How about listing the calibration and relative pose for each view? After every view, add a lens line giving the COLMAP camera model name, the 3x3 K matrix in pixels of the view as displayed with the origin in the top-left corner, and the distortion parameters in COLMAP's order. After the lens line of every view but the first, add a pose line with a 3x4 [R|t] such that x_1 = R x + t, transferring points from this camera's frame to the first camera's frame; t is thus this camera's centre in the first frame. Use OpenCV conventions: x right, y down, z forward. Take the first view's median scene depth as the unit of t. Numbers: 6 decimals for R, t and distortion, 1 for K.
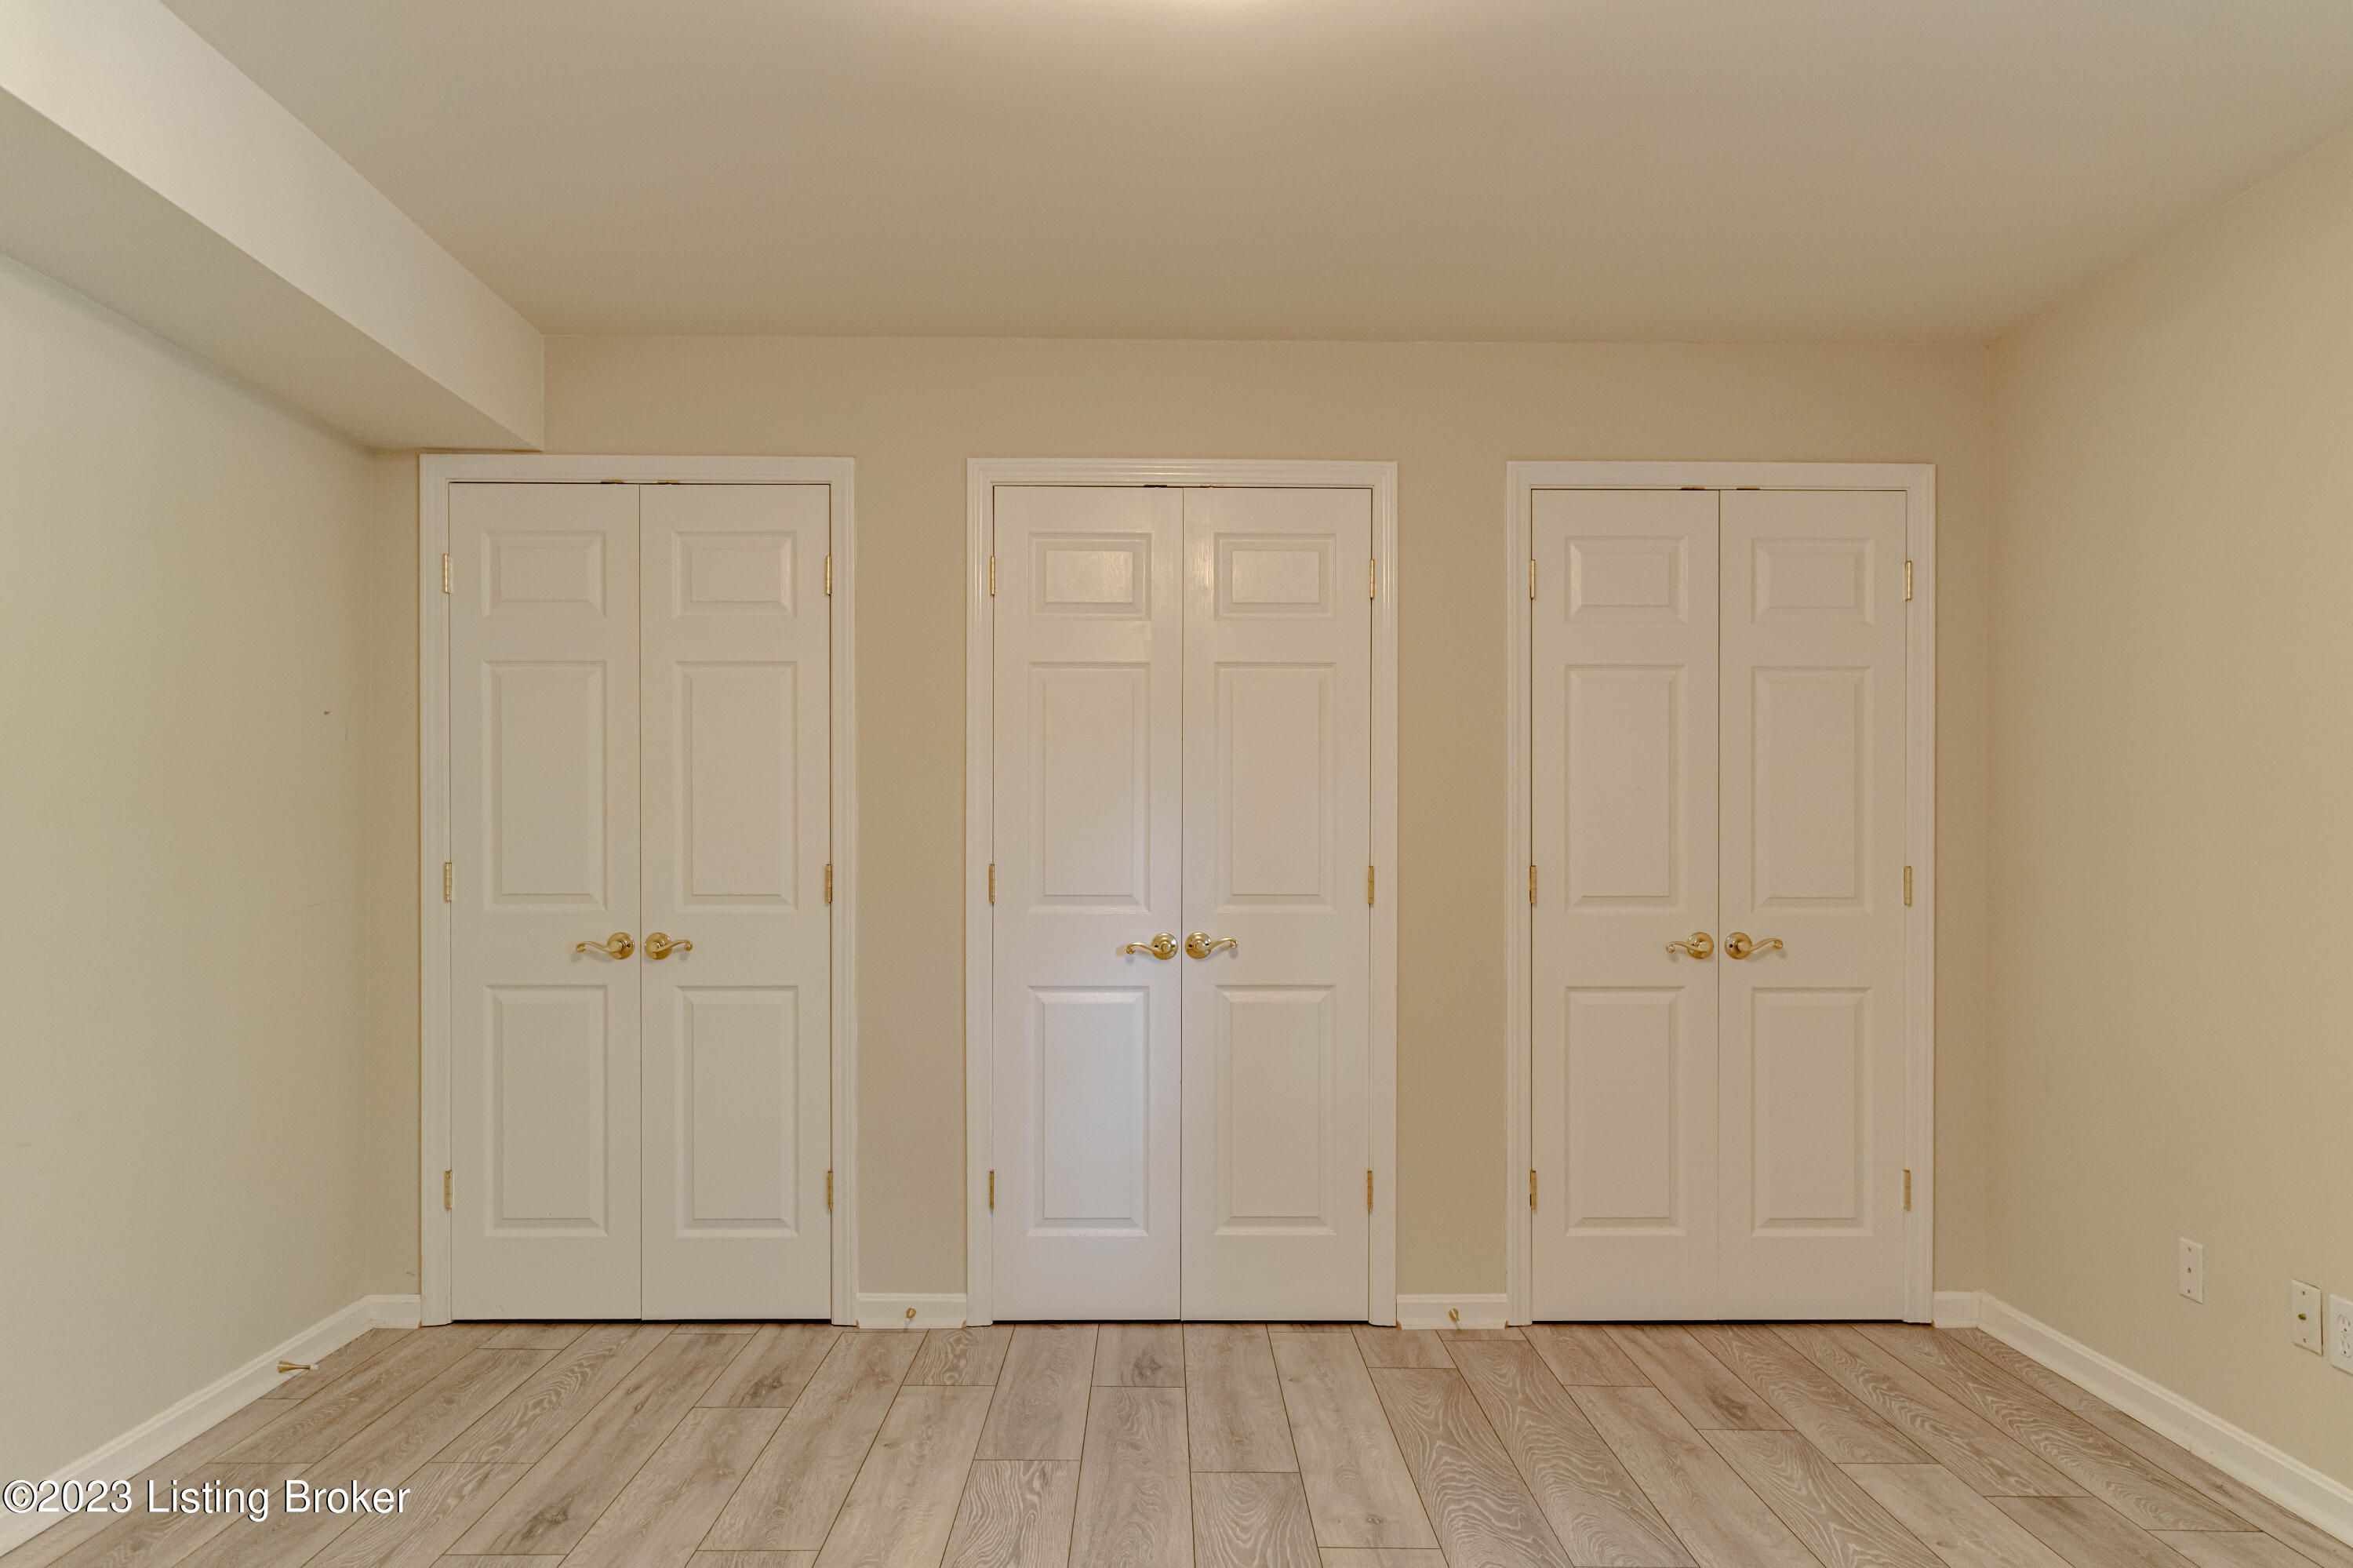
lens RADIAL K [[1661.0, 0, 1177.1], [0, 1661.0, 845.1], [0, 0, 1]] dist [-0.004907, 0.002823]
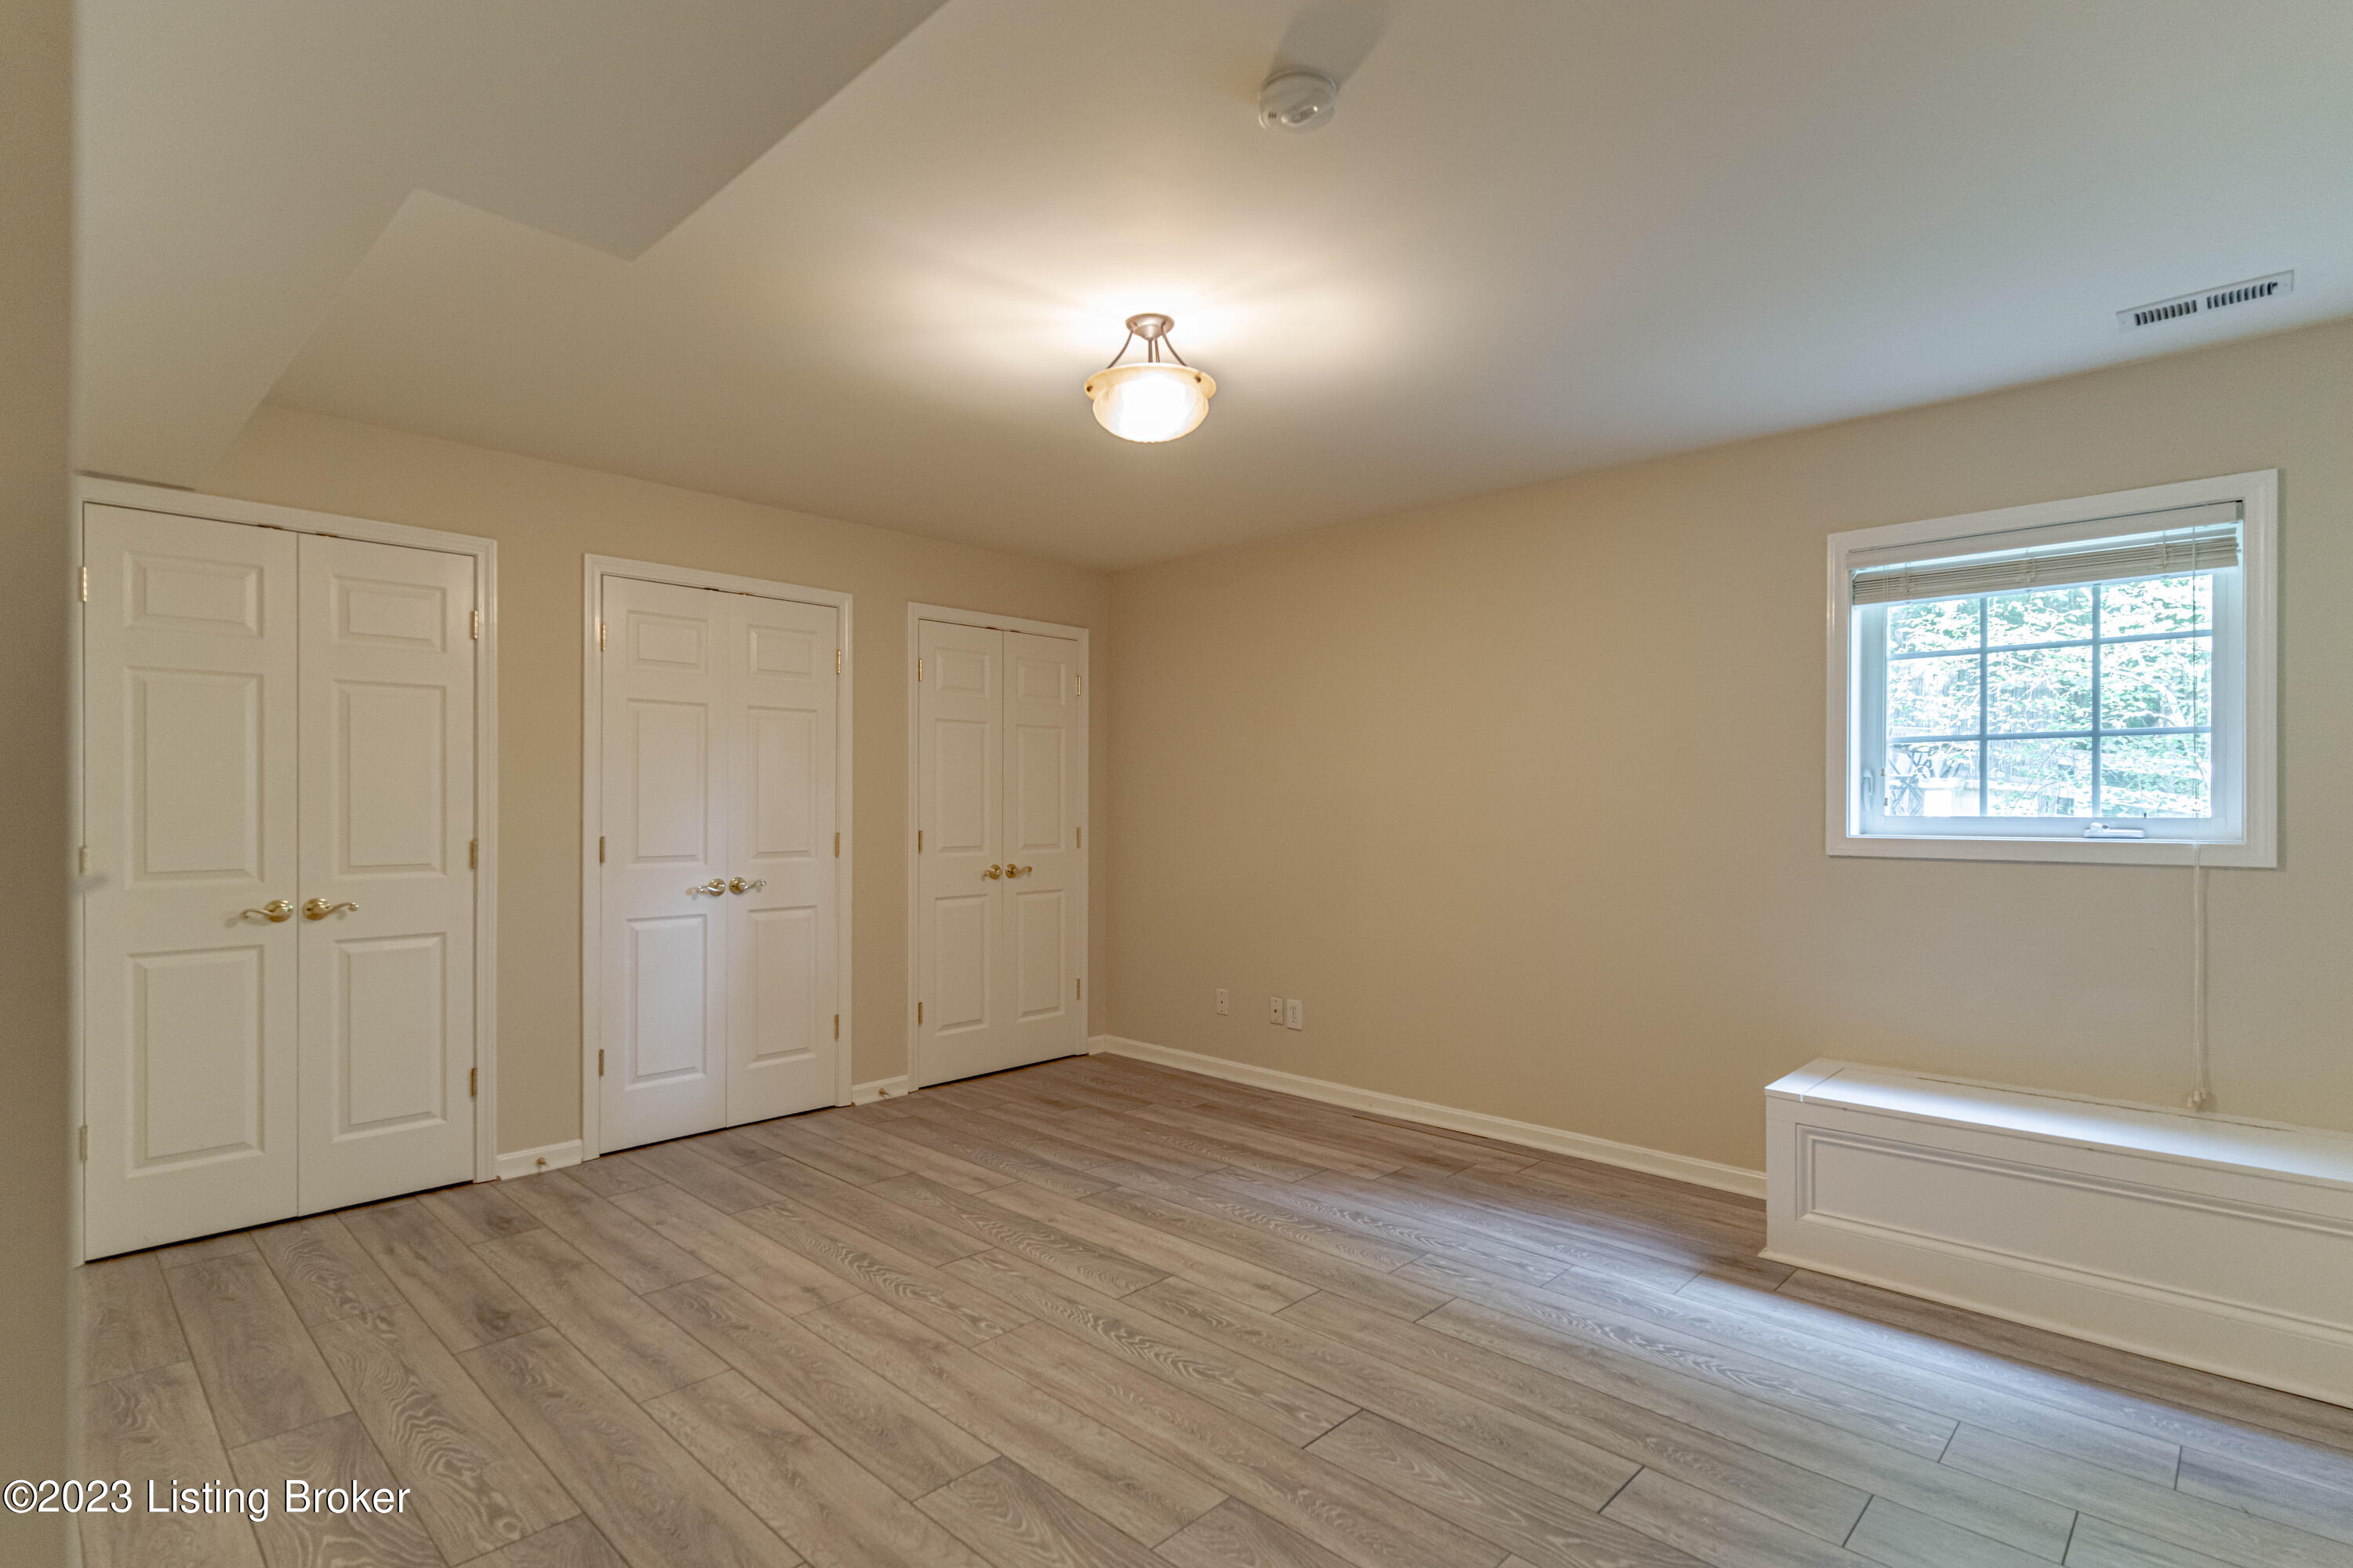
lens RADIAL K [[1132.3, 0, 1160.4], [0, 1132.3, 818.0], [0, 0, 1]] dist [-0.002827, 0.000539]
pose [[0.704593, -0.010600, 0.709533, -0.467220], [0.012272, 0.999921, 0.002752, -0.001550], [-0.709506, 0.006768, 0.704667, -0.036099]]
